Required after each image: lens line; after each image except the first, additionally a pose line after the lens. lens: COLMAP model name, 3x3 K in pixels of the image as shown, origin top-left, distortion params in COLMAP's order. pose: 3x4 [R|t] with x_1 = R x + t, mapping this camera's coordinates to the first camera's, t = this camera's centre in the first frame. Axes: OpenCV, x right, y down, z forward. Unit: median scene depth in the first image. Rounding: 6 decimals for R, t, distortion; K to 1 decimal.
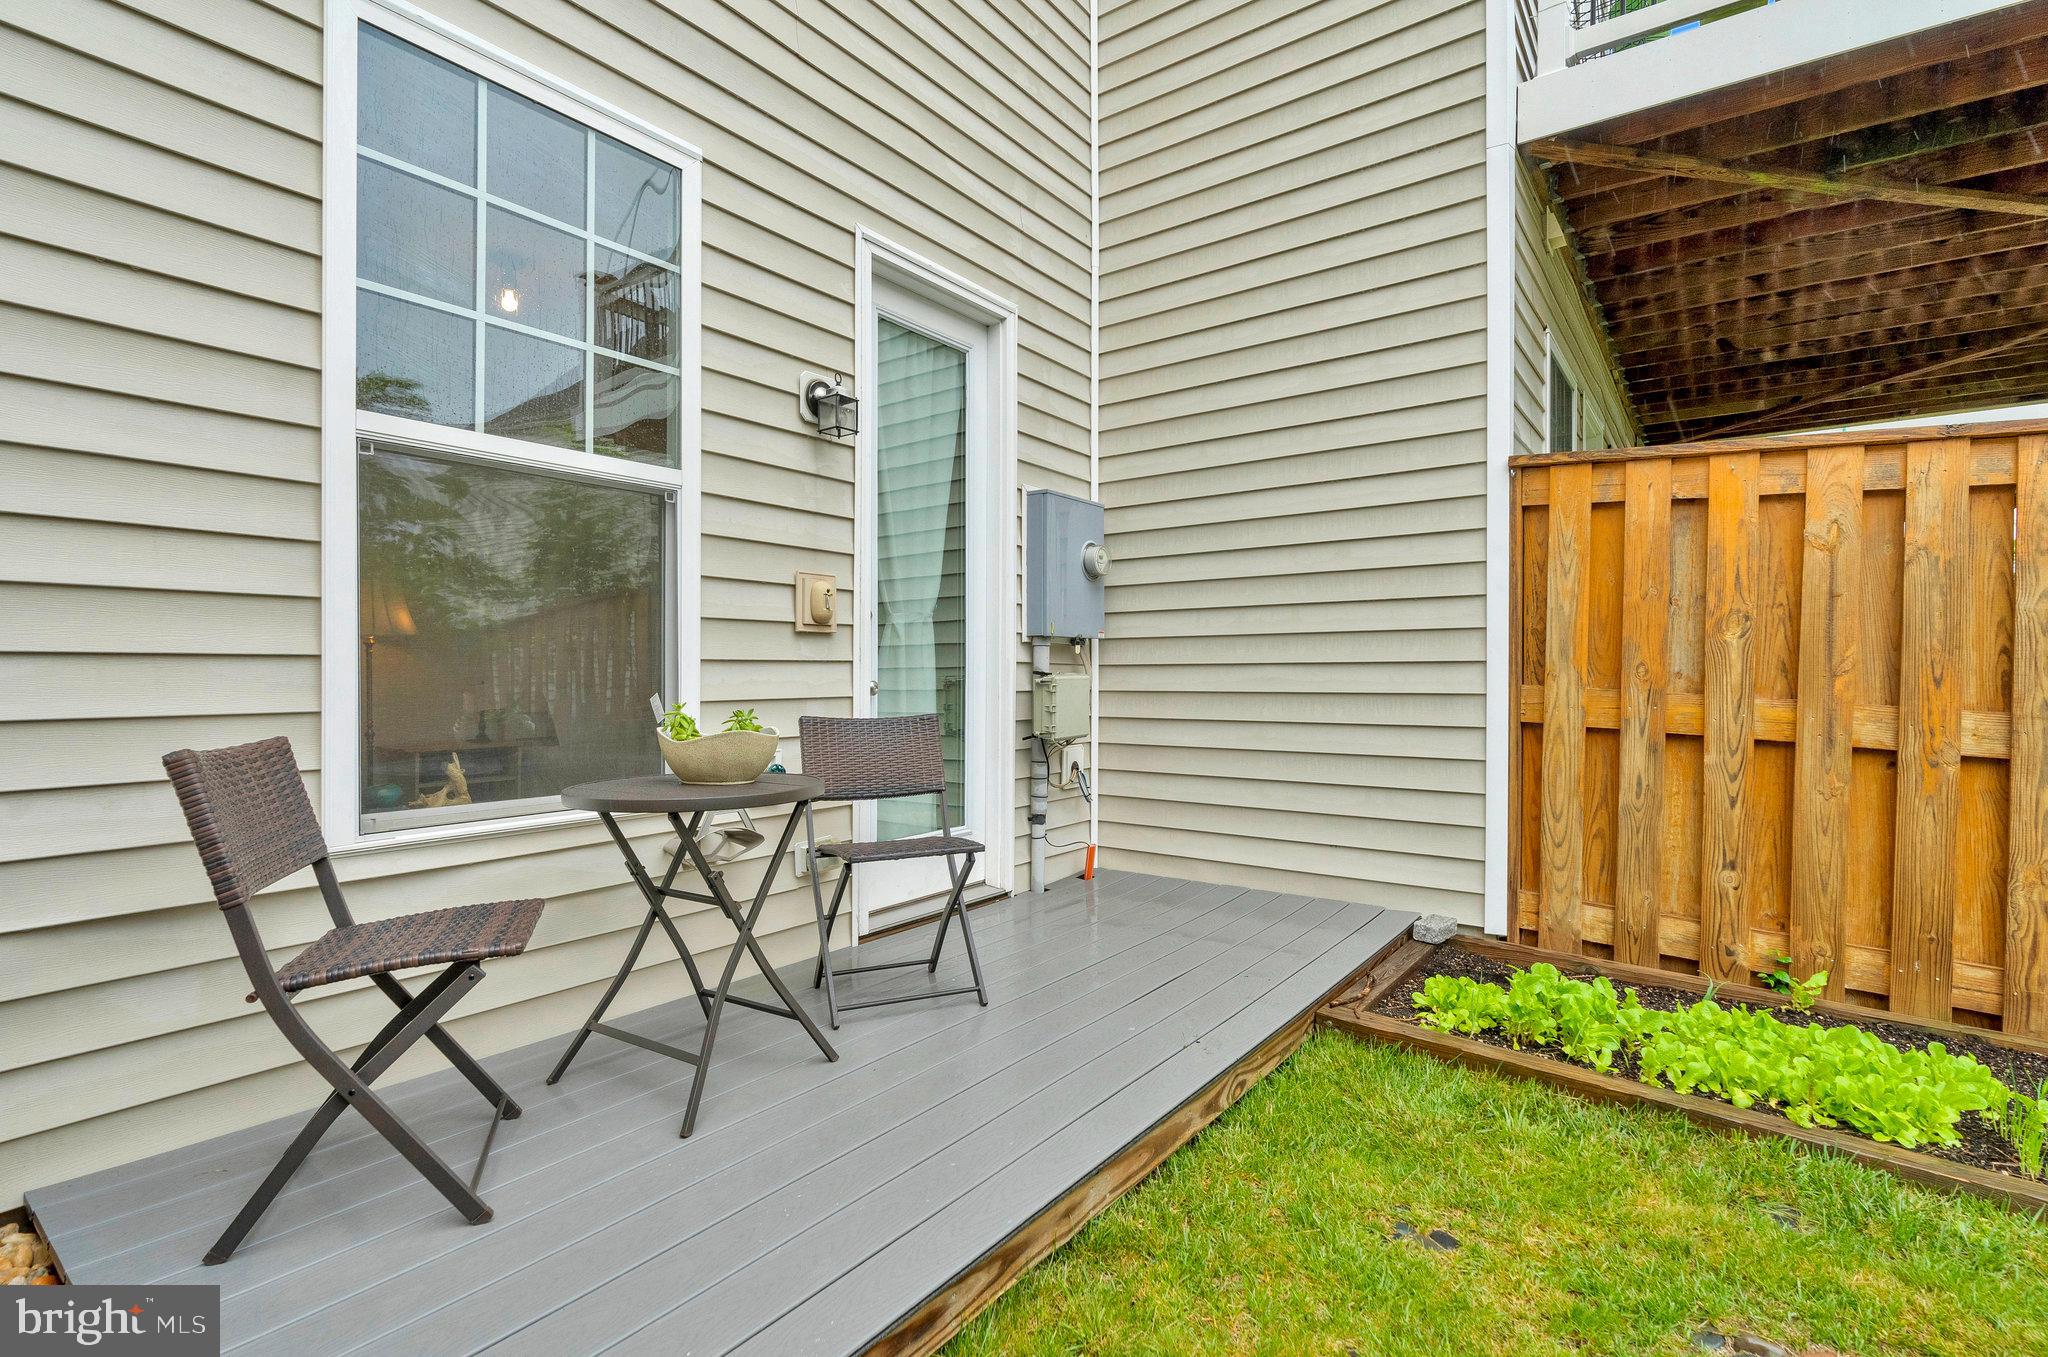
lens RADIAL K [[978.4, 0, 1010.0], [0, 978.4, 660.5], [0, 0, 1]] dist [-0.005804, 0.000837]
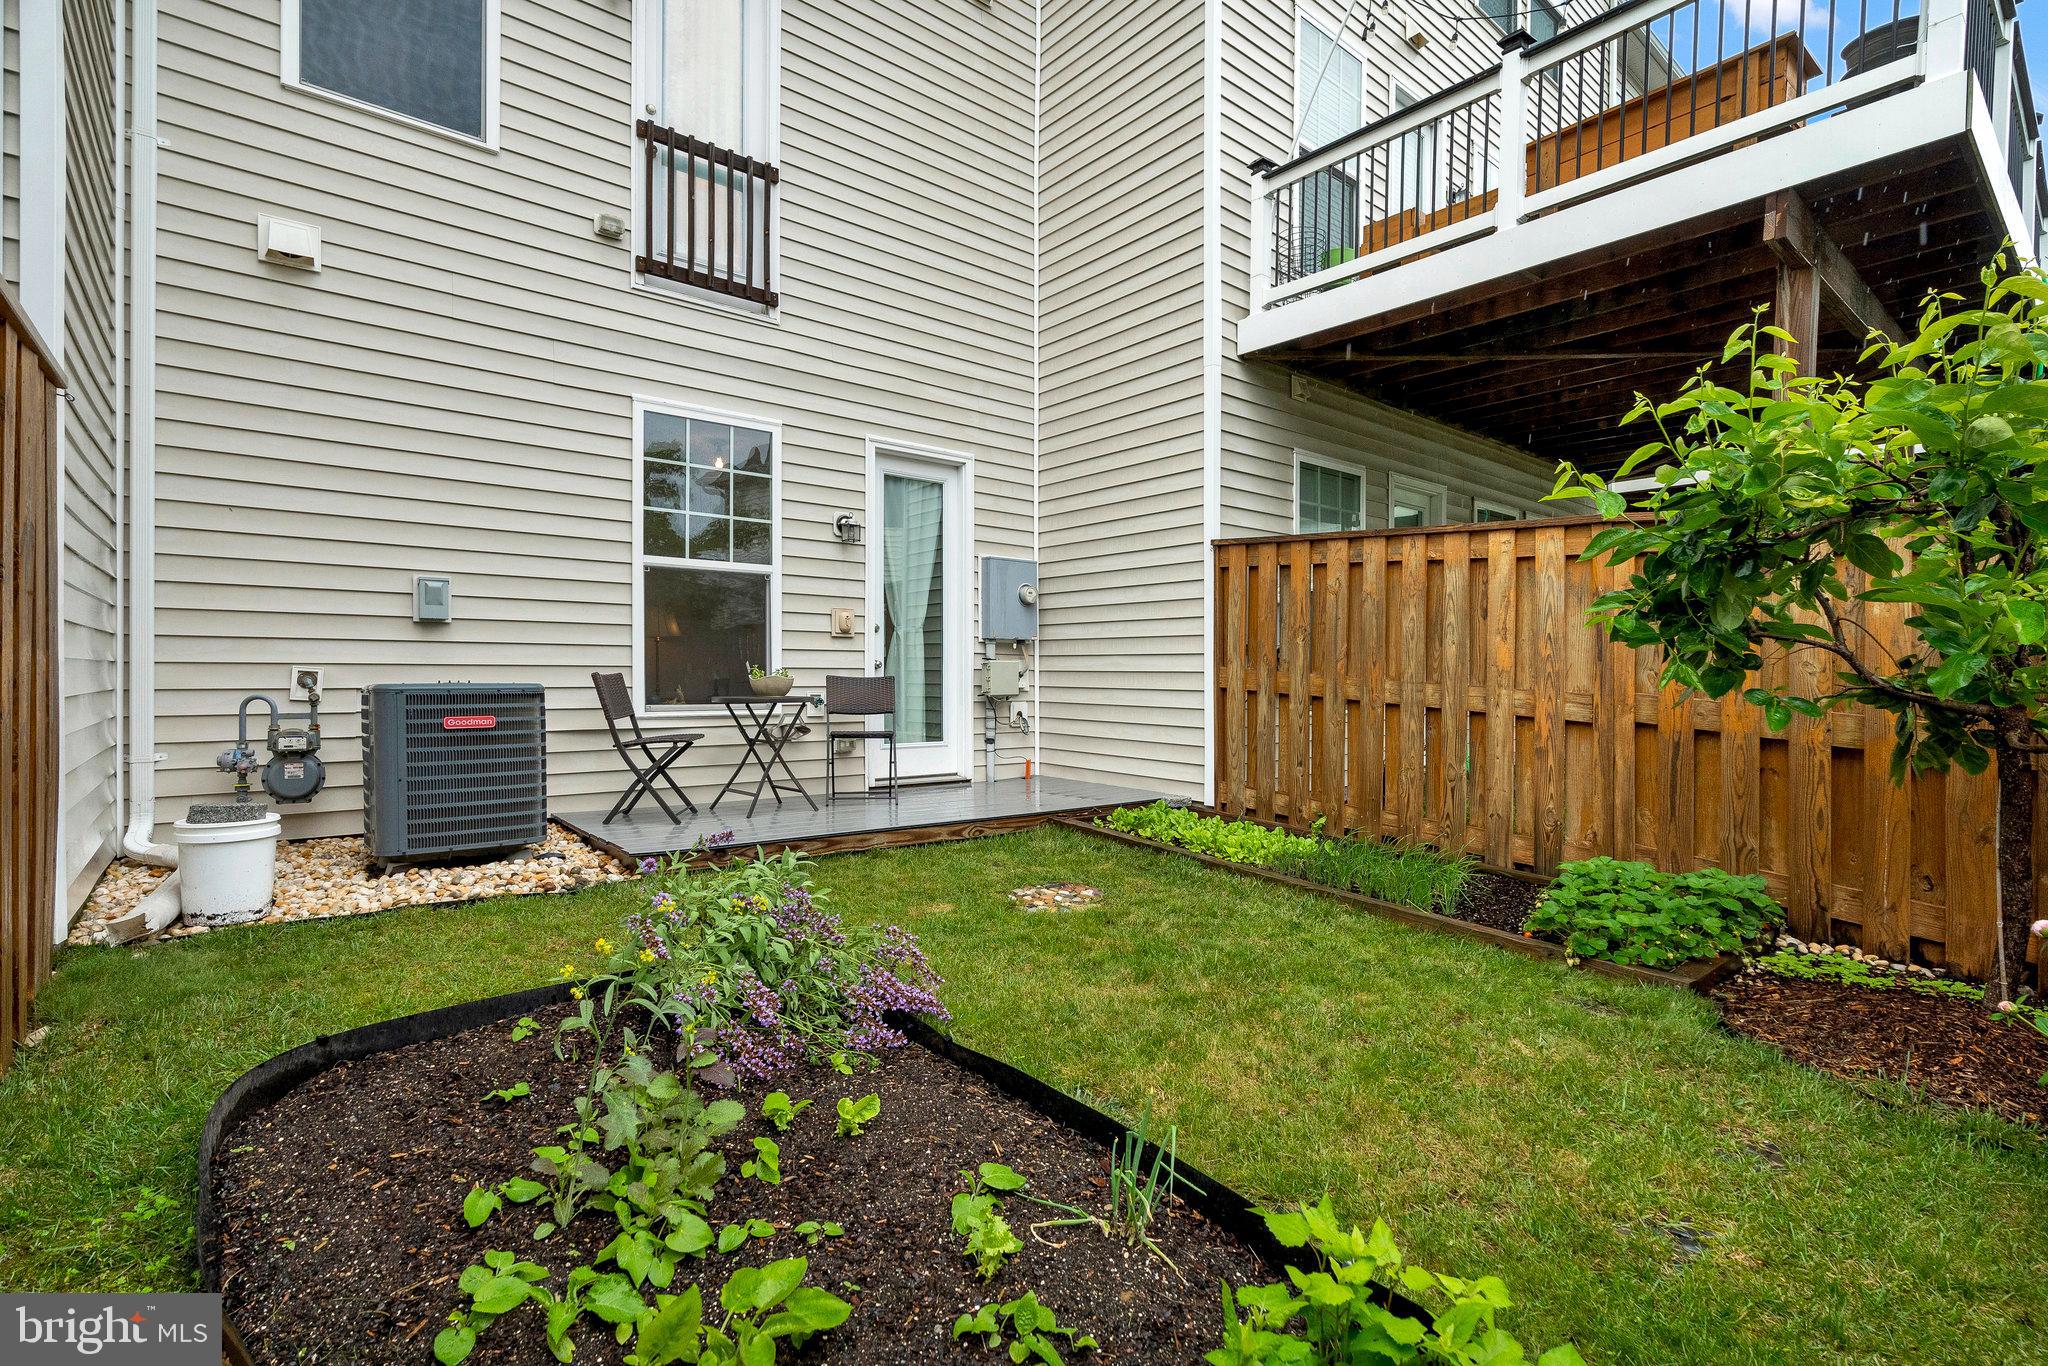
lens RADIAL K [[957.7, 0, 1024.1], [0, 957.7, 697.5], [0, 0, 1]] dist [-0.004800, 0.000523]
pose [[0.972904, 0.018368, -0.230481, 0.610921], [-0.009017, 0.999095, 0.041559, 0.011815], [0.231035, -0.038355, 0.972189, -0.845923]]
